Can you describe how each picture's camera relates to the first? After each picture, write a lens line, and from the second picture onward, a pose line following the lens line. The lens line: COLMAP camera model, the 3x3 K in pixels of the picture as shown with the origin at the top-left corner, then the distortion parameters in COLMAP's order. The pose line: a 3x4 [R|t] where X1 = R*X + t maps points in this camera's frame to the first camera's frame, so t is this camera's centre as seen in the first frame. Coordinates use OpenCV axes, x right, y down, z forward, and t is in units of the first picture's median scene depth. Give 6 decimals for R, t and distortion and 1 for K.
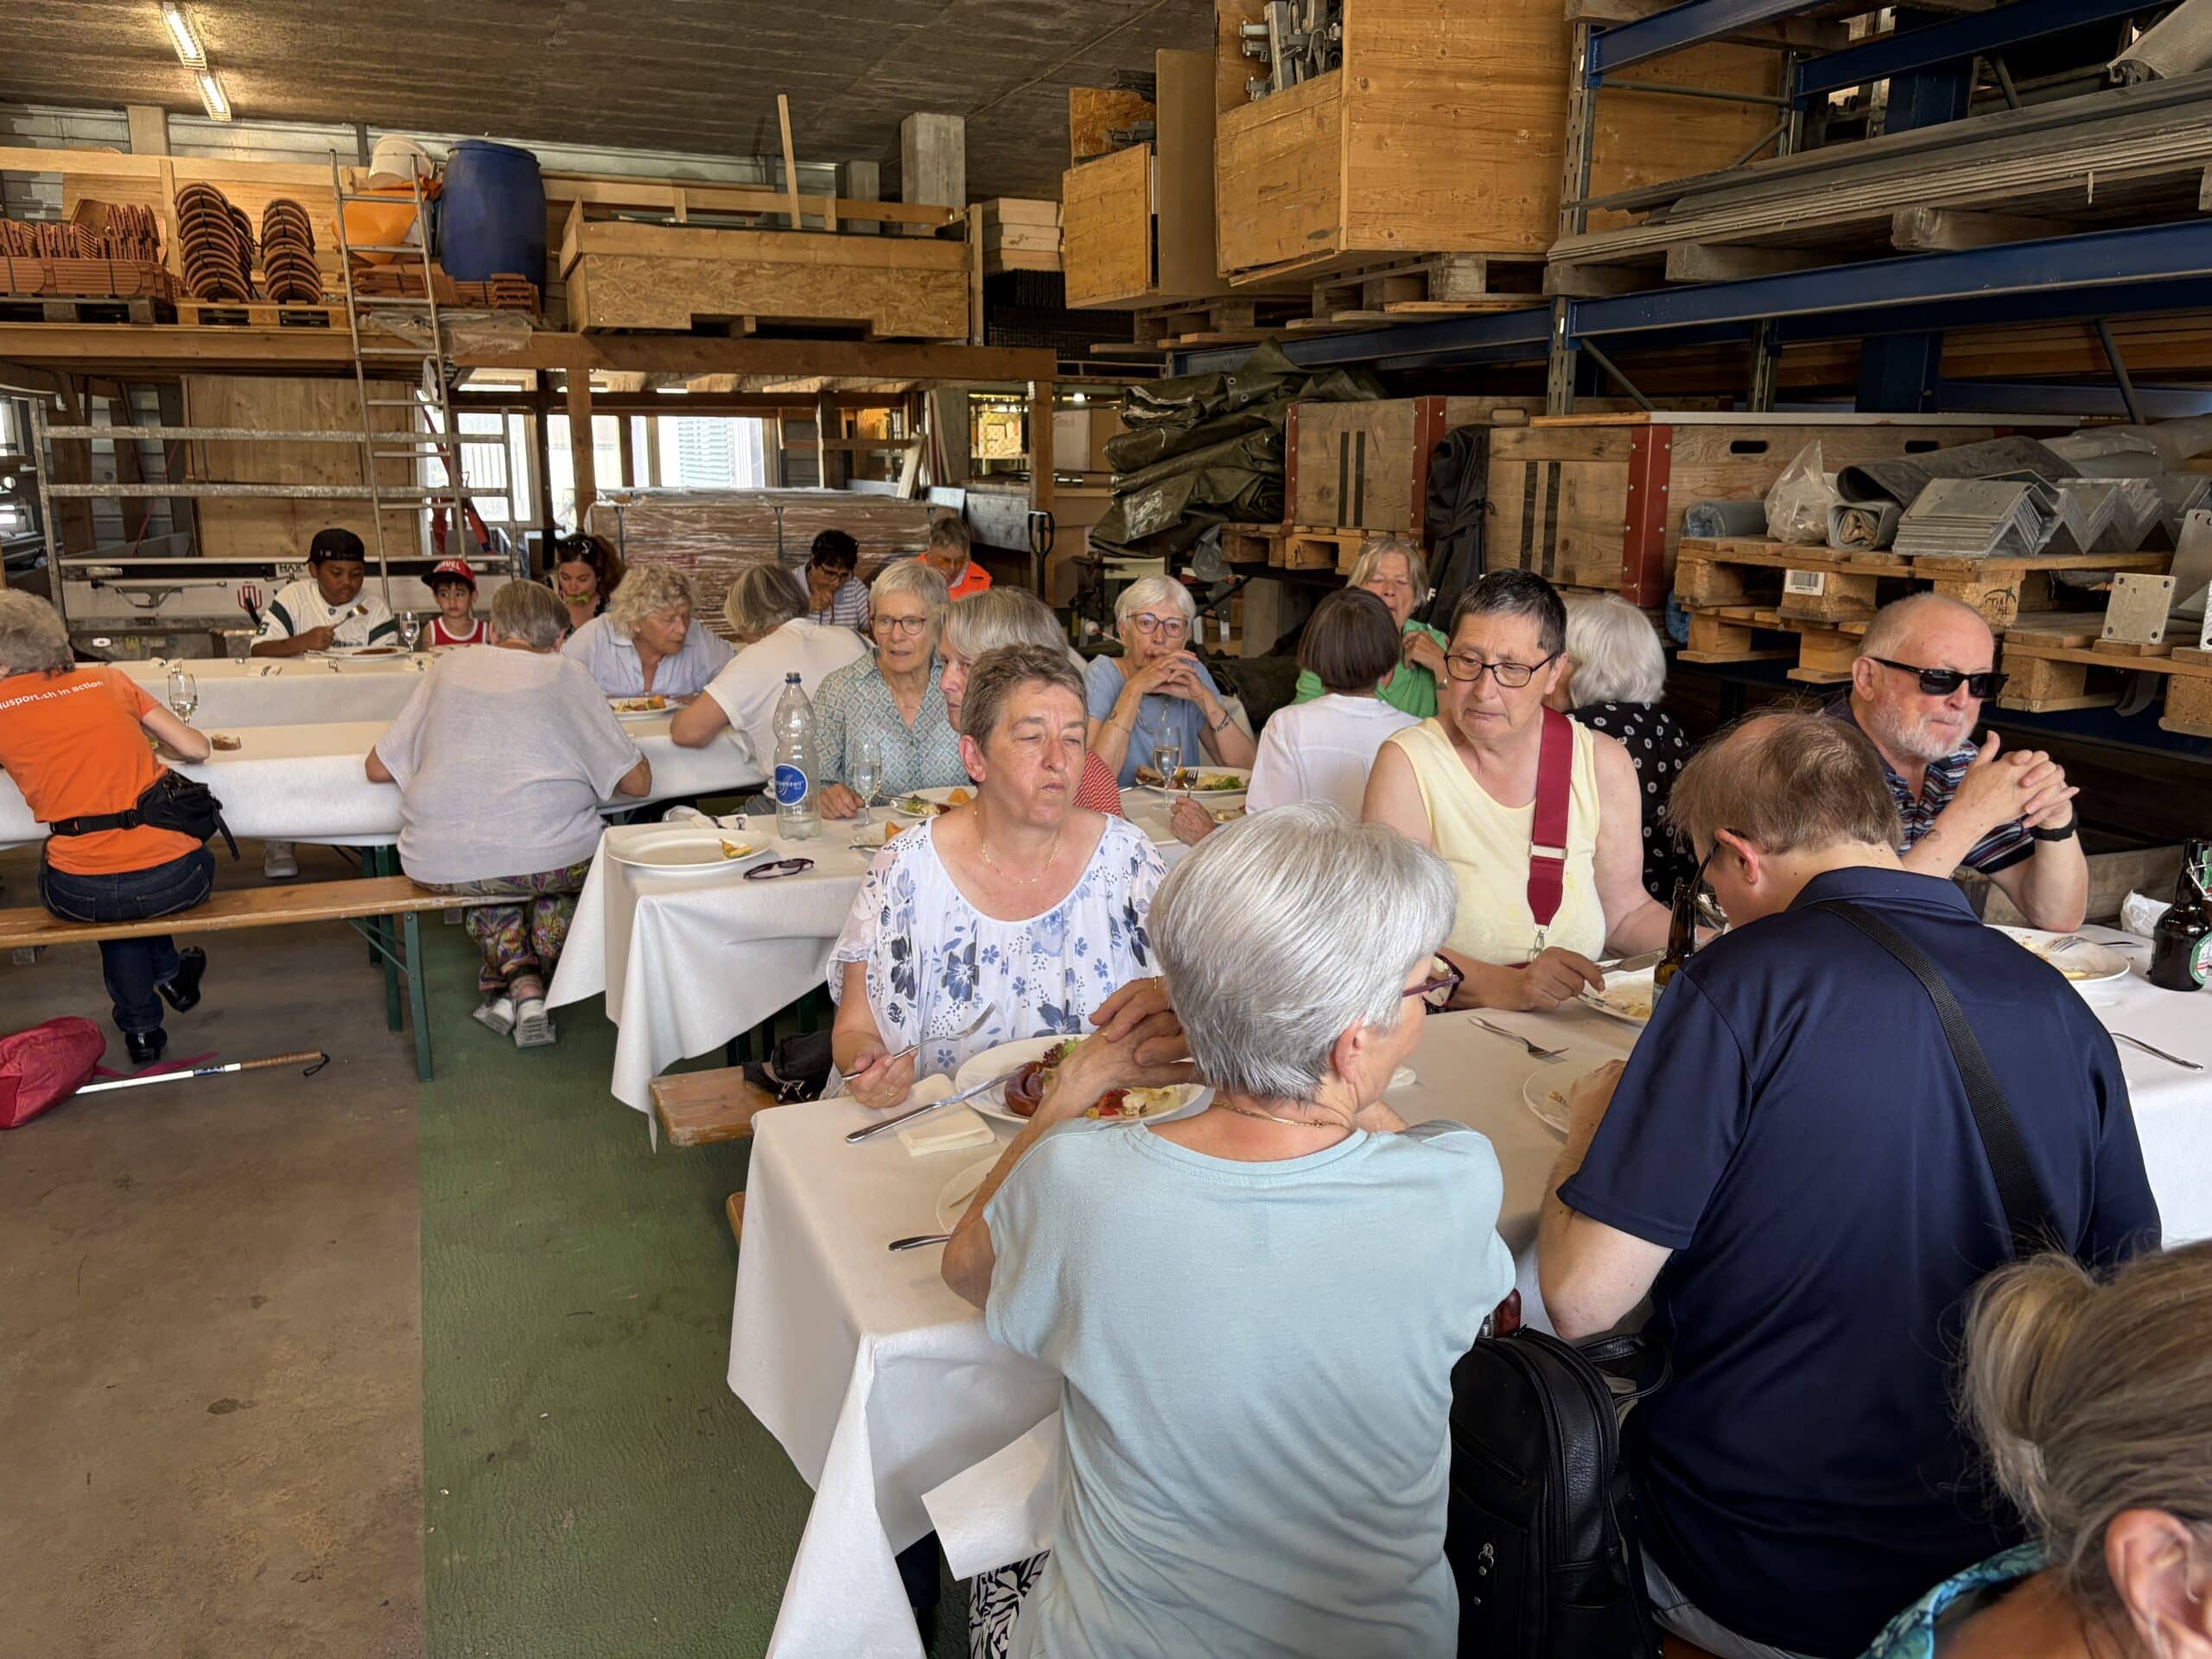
lens RADIAL K [[1671.9, 0, 1117.5], [0, 1671.9, 825.2], [0, 0, 1]] dist [0.005820, -0.018516]
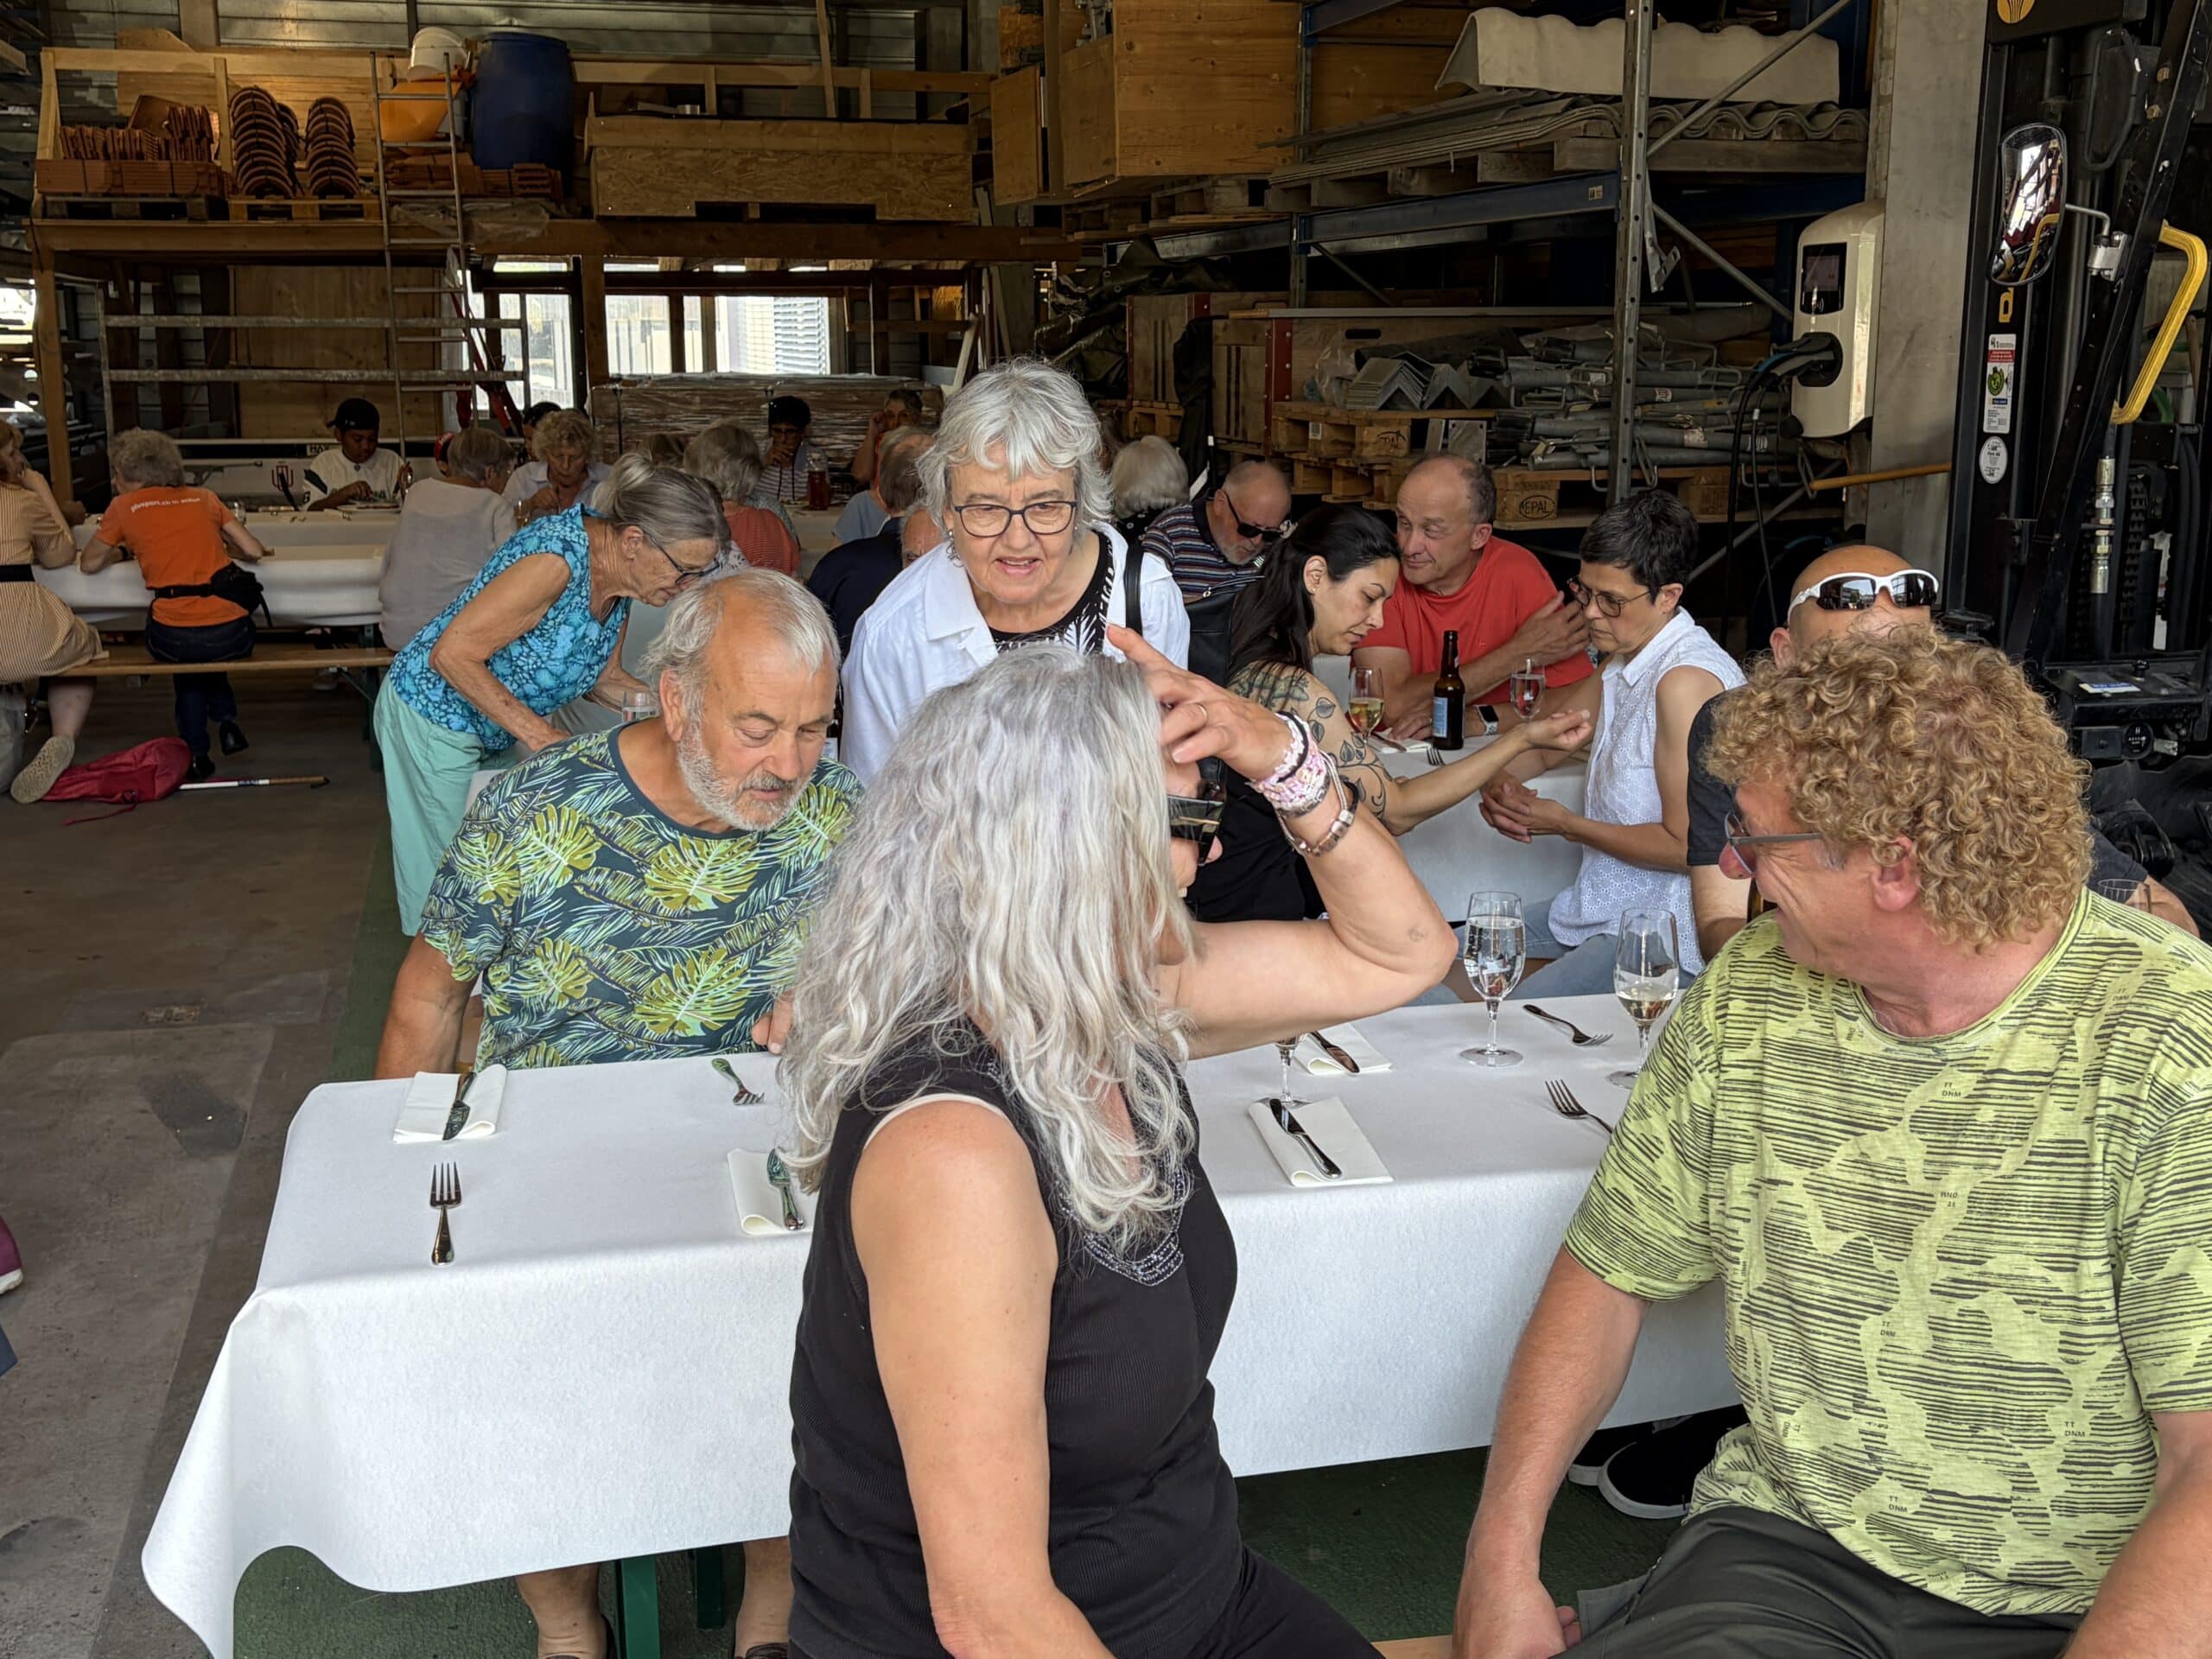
lens RADIAL K [[2410.9, 0, 1099.9], [0, 2410.9, 831.7], [0, 0, 1]] dist [-0.021089, 0.000000]
pose [[0.989014, 0.026588, -0.145411, 0.211844], [-0.028495, 0.999533, -0.011053, 0.088072], [0.145049, 0.015075, 0.989310, -0.411727]]
